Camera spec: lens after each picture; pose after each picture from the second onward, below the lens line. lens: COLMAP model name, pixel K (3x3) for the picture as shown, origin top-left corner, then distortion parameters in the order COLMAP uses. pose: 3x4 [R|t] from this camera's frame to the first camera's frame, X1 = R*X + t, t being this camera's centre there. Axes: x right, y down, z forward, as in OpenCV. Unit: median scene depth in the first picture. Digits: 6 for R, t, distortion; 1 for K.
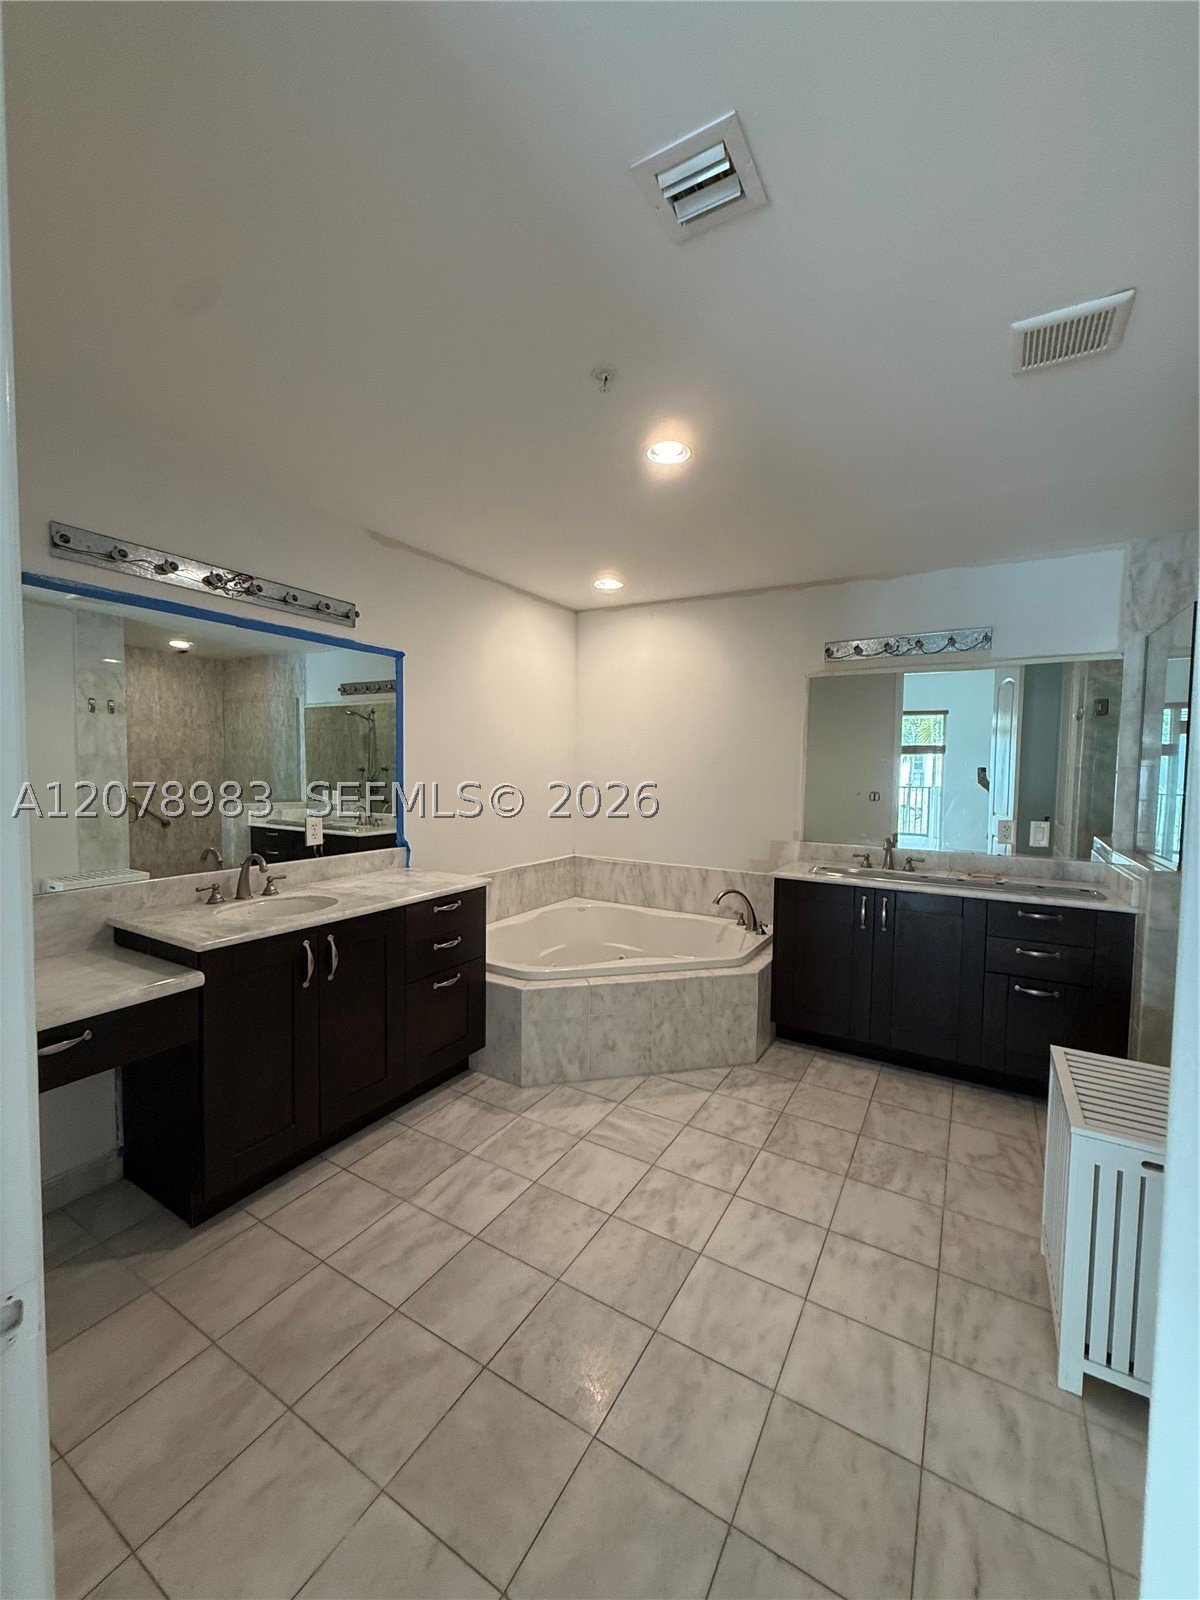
lens RADIAL K [[646.8, 0, 599.0], [0, 646.8, 799.1], [0, 0, 1]] dist [0.000173, -0.000404]
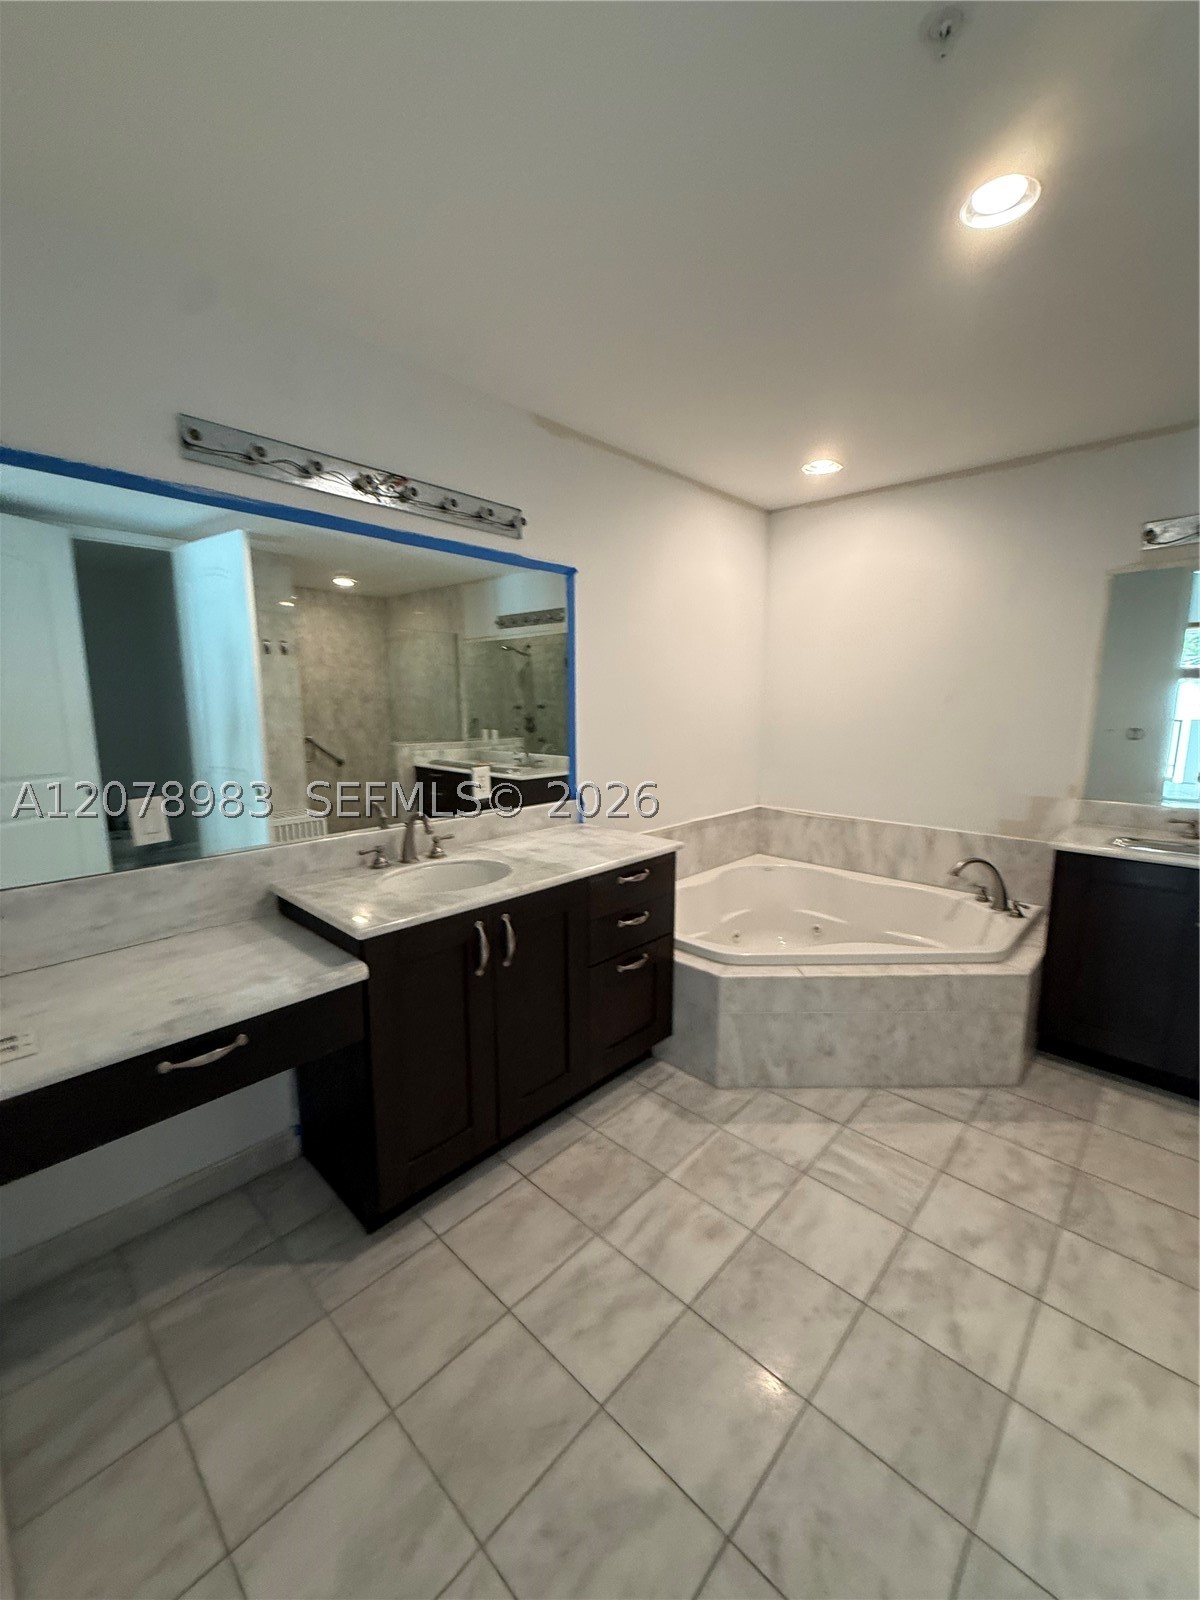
lens RADIAL K [[646.8, 0, 599.5], [0, 646.8, 800.5], [0, 0, 1]] dist [0.000173, -0.000404]
pose [[0.976199, 0.019663, -0.215982, -0.108276], [0.002803, 0.994654, 0.103225, -0.018514], [0.216857, -0.101373, 0.970926, 0.209773]]
